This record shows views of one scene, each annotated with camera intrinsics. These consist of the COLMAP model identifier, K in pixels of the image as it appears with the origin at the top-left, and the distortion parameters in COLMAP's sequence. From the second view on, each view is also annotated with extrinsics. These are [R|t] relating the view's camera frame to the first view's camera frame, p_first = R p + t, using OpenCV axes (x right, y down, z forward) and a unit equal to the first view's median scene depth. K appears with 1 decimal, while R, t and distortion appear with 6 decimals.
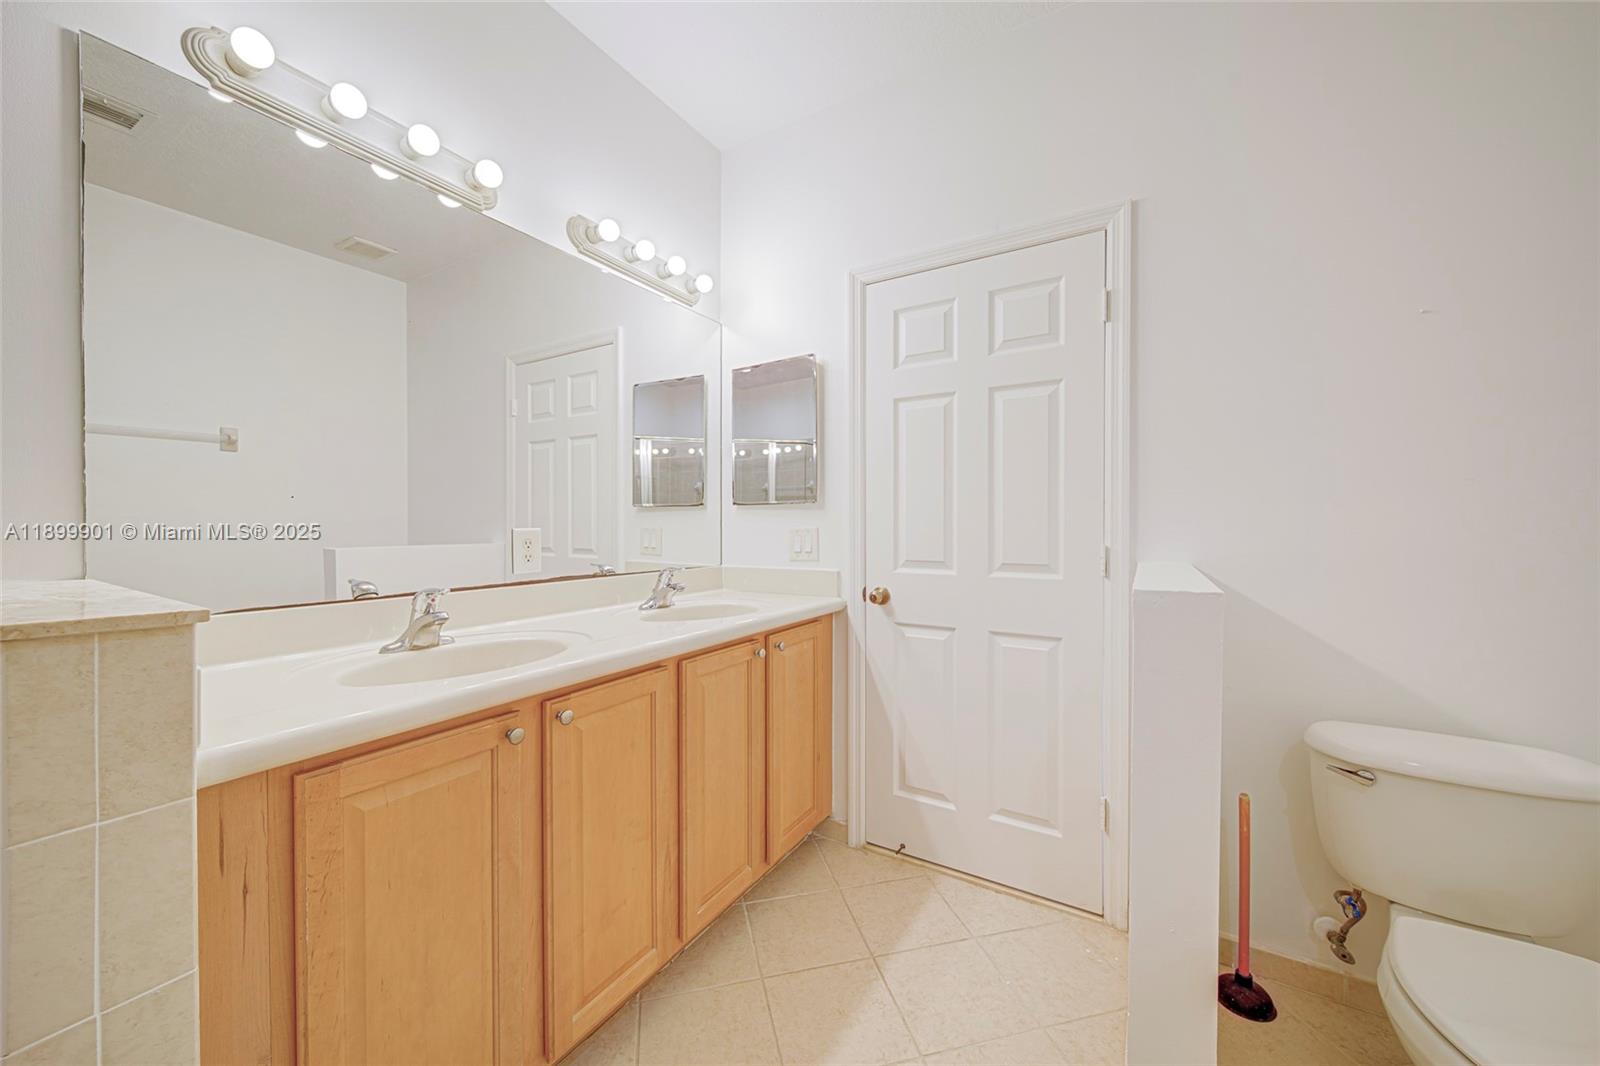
lens RADIAL K [[568.7, 0, 802.3], [0, 568.7, 522.9], [0, 0, 1]] dist [-0.000599, -0.000382]
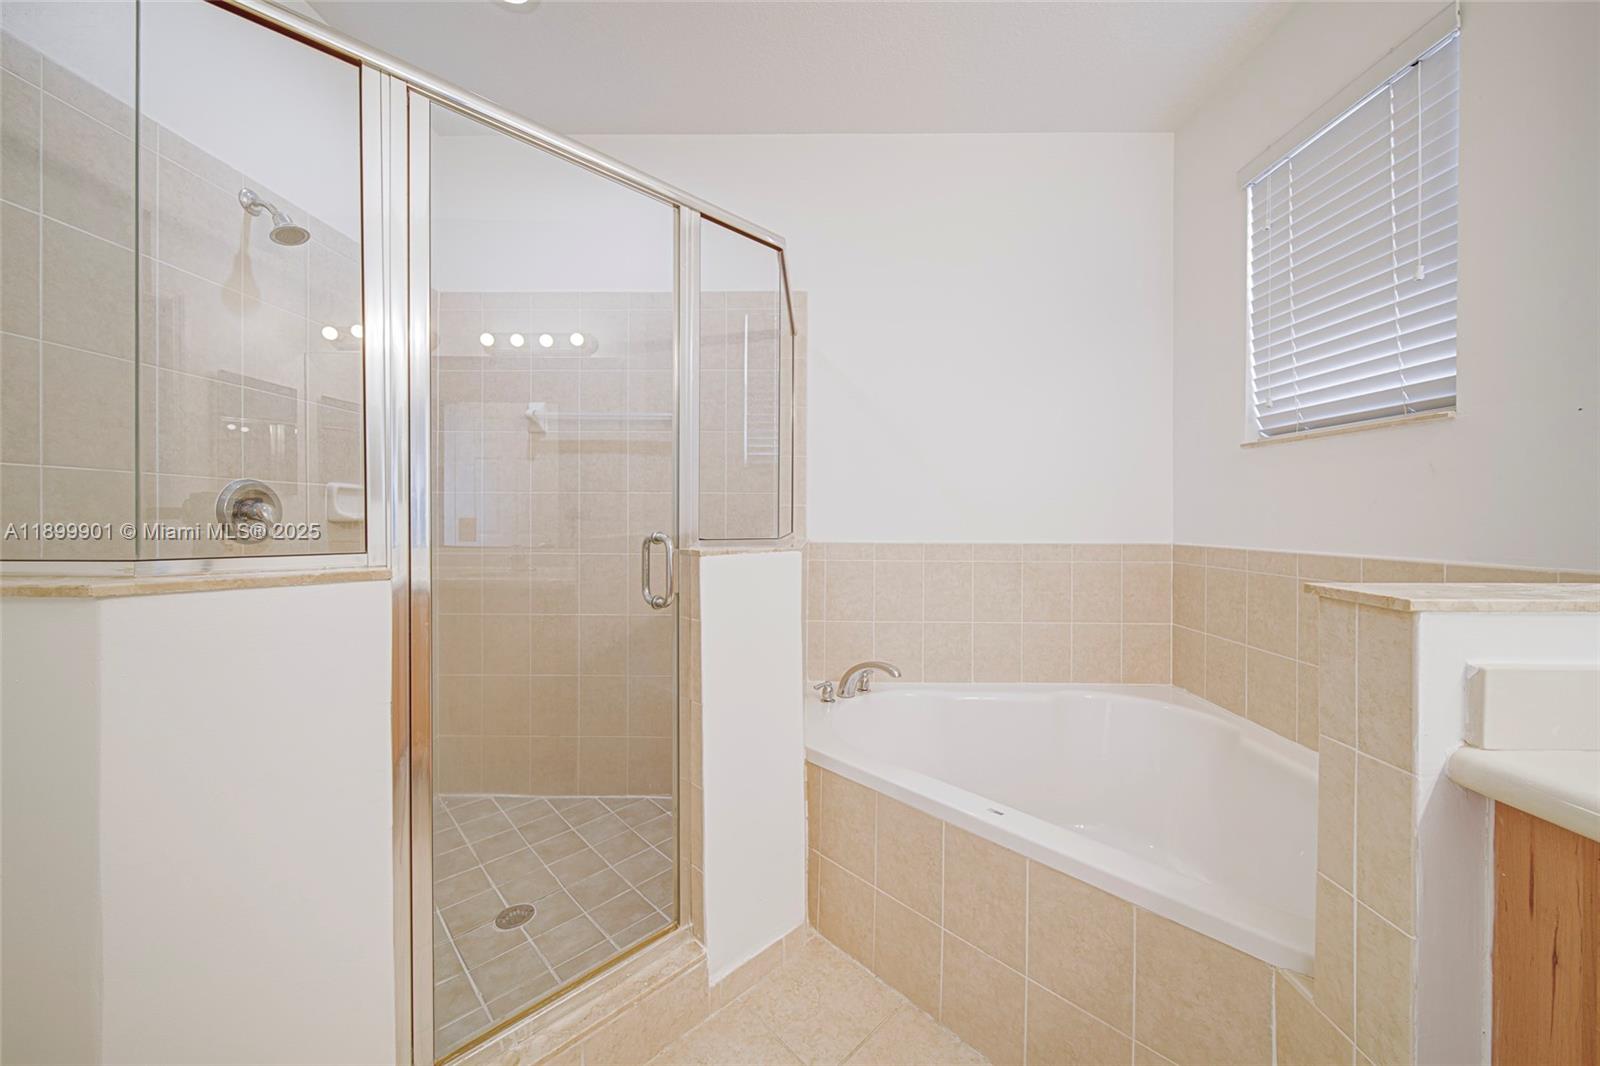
lens RADIAL K [[568.7, 0, 802.3], [0, 568.7, 522.9], [0, 0, 1]] dist [-0.000599, -0.000382]
pose [[-0.860415, 0.002884, -0.509585, 0.397655], [-0.004482, 0.999902, 0.013228, 0.002844], [0.509574, 0.013666, -0.860318, 1.172325]]
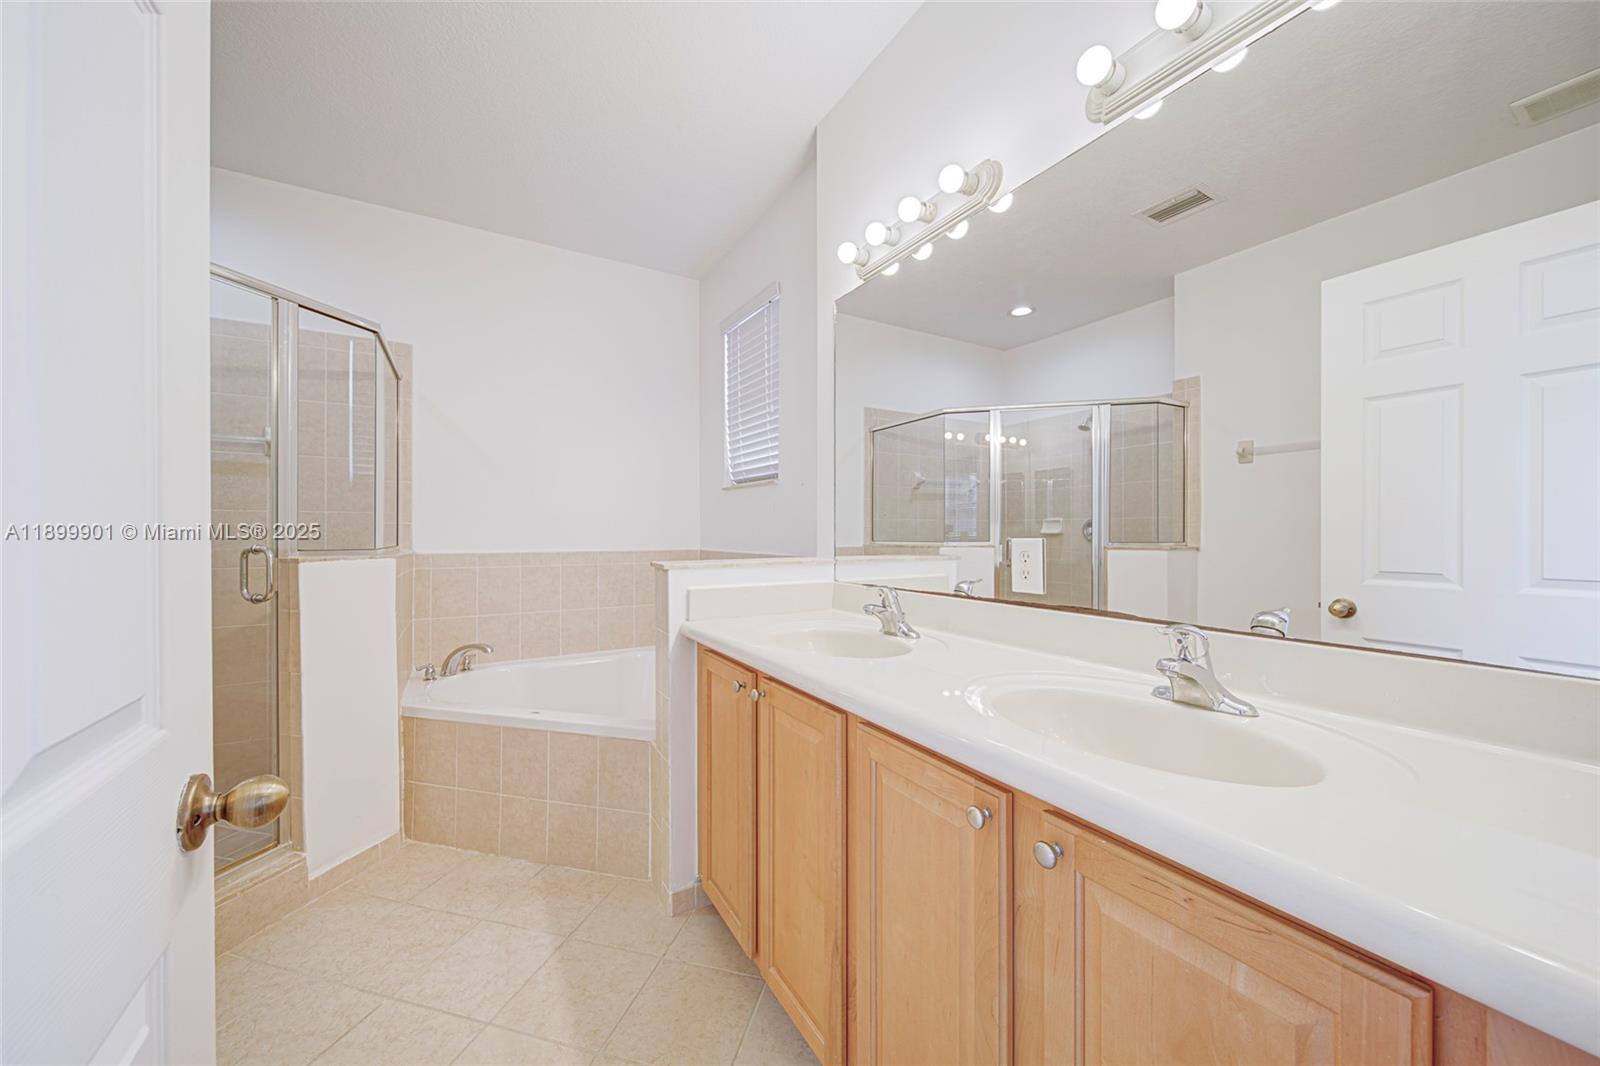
lens RADIAL K [[581.2, 0, 800.0], [0, 581.2, 533.0], [0, 0, 1]] dist [0.000405, -0.000074]
pose [[-0.472197, 0.001861, -0.881491, 0.925384], [-0.002617, 0.999990, 0.003513, -0.007131], [0.881489, 0.003966, -0.472188, 2.490196]]
